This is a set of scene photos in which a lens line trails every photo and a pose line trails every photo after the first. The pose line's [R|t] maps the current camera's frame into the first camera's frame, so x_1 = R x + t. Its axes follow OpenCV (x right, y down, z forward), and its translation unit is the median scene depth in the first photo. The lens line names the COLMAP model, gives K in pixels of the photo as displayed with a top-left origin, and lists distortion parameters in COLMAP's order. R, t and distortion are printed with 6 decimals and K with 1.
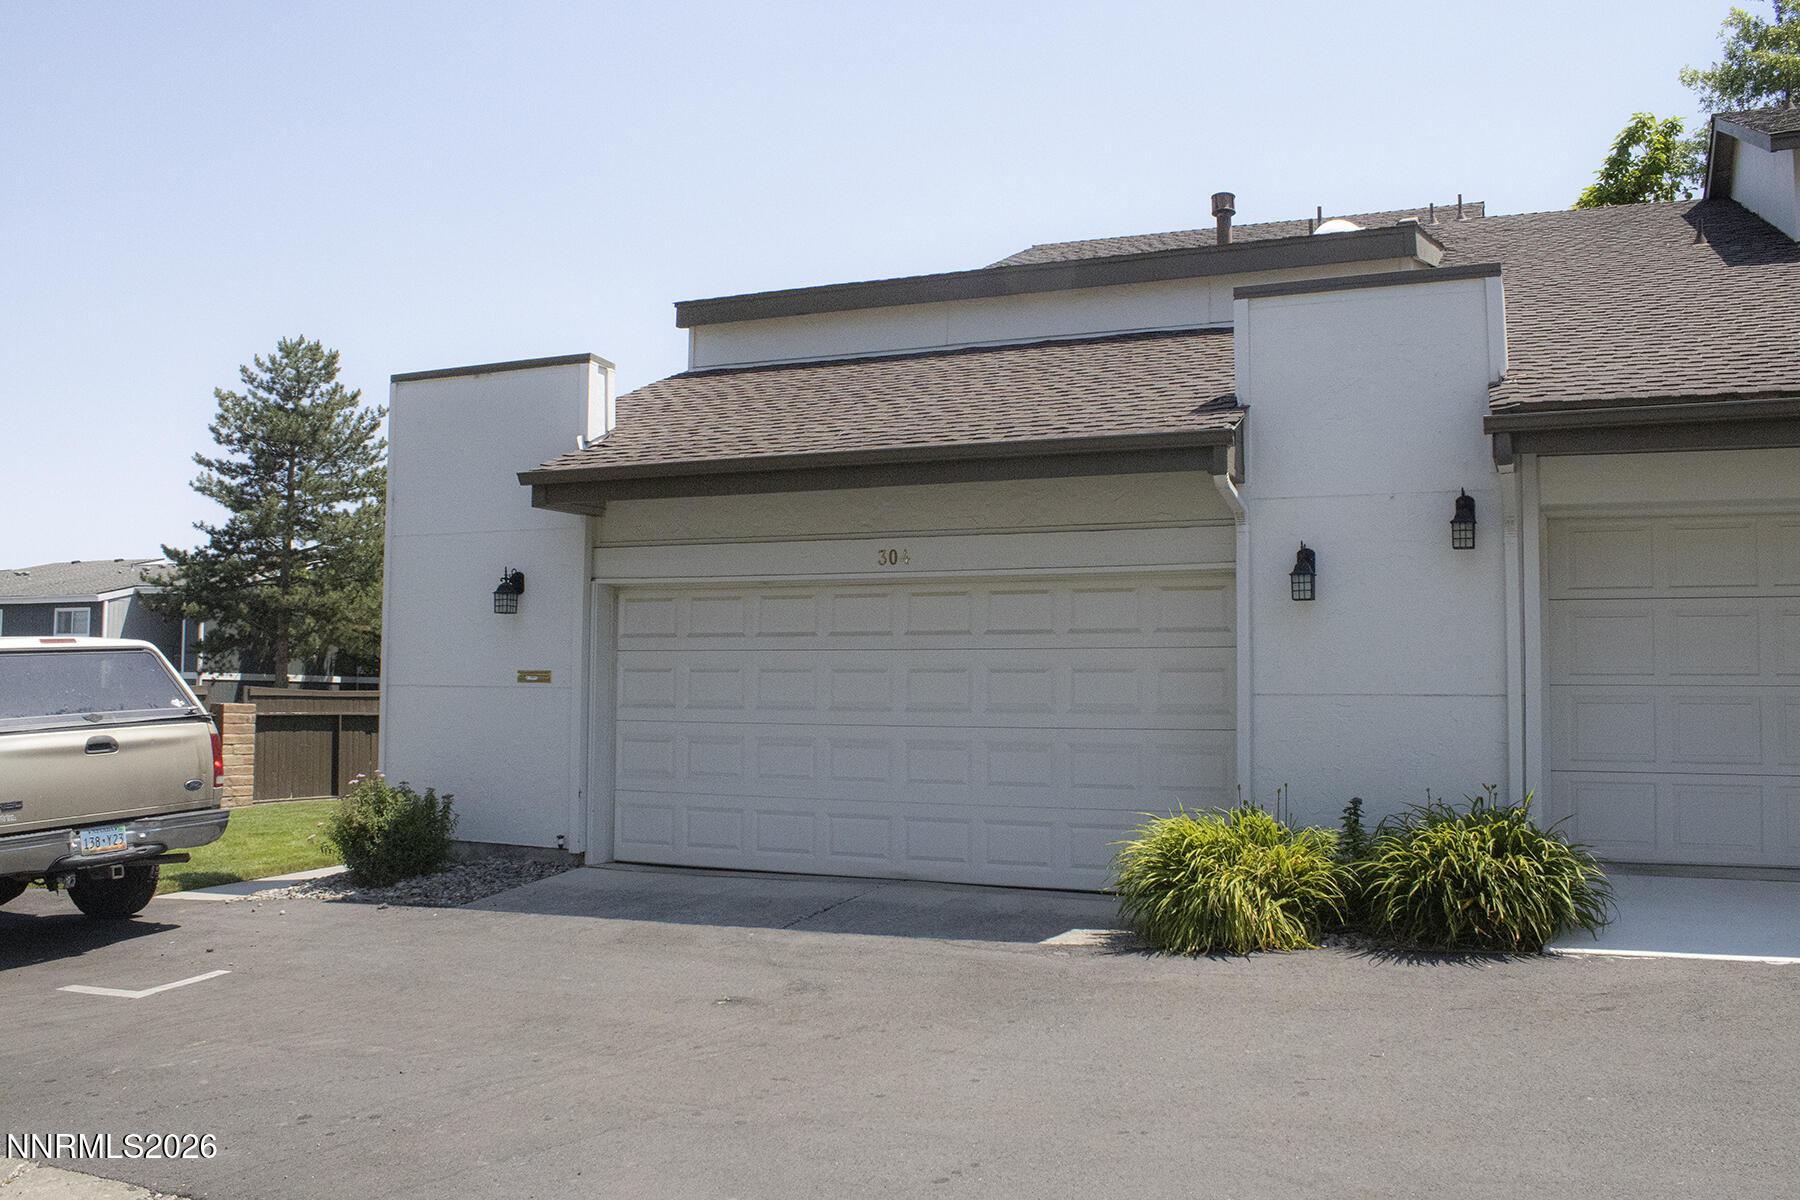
lens RADIAL K [[1626.7, 0, 900.0], [0, 1626.7, 600.0], [0, 0, 1]] dist [-0.151020, 0.009797]
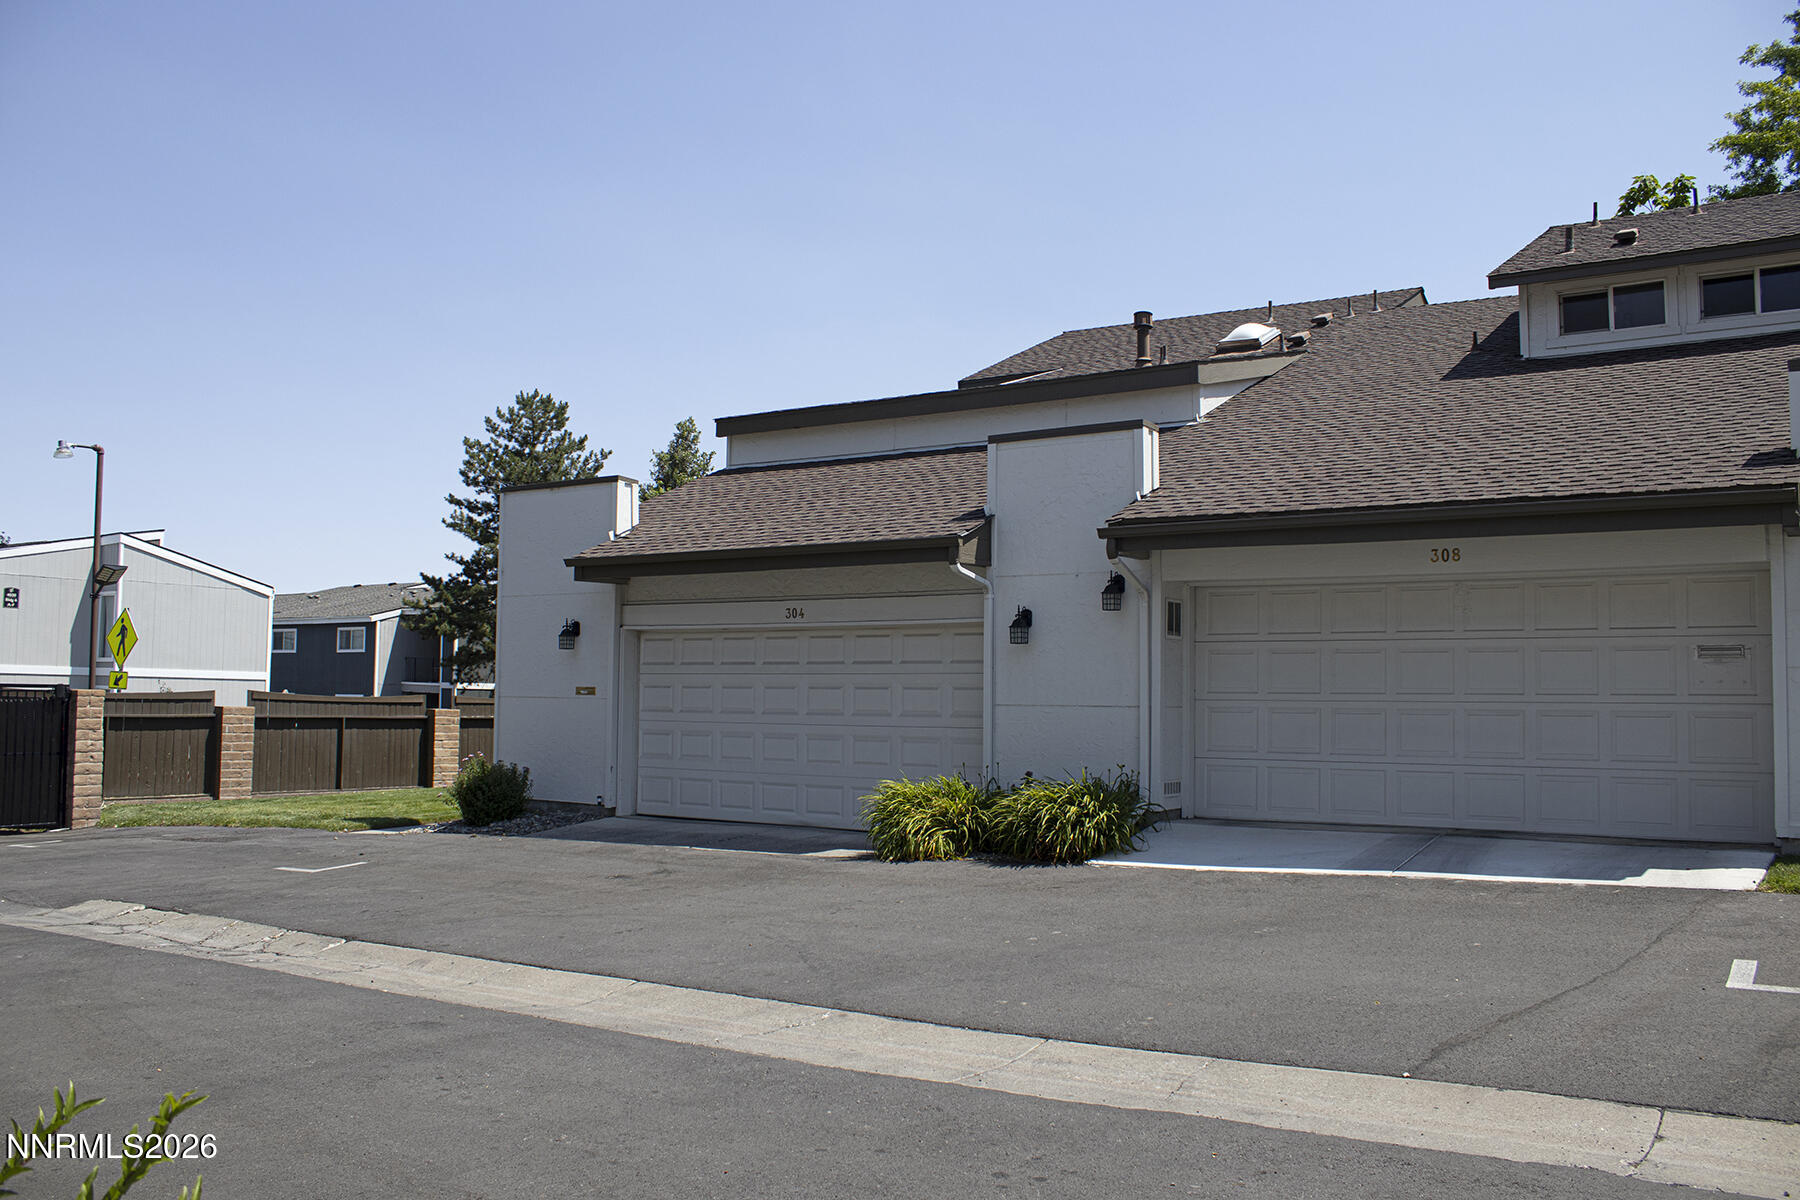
lens RADIAL K [[1708.9, 0, 900.0], [0, 1708.9, 600.0], [0, 0, 1]] dist [-0.202293, -0.001291]
pose [[0.982298, -0.009662, -0.187074, 0.114211], [0.009568, 0.999953, -0.001405, -0.010336], [0.187079, -0.000409, 0.982345, -0.159472]]
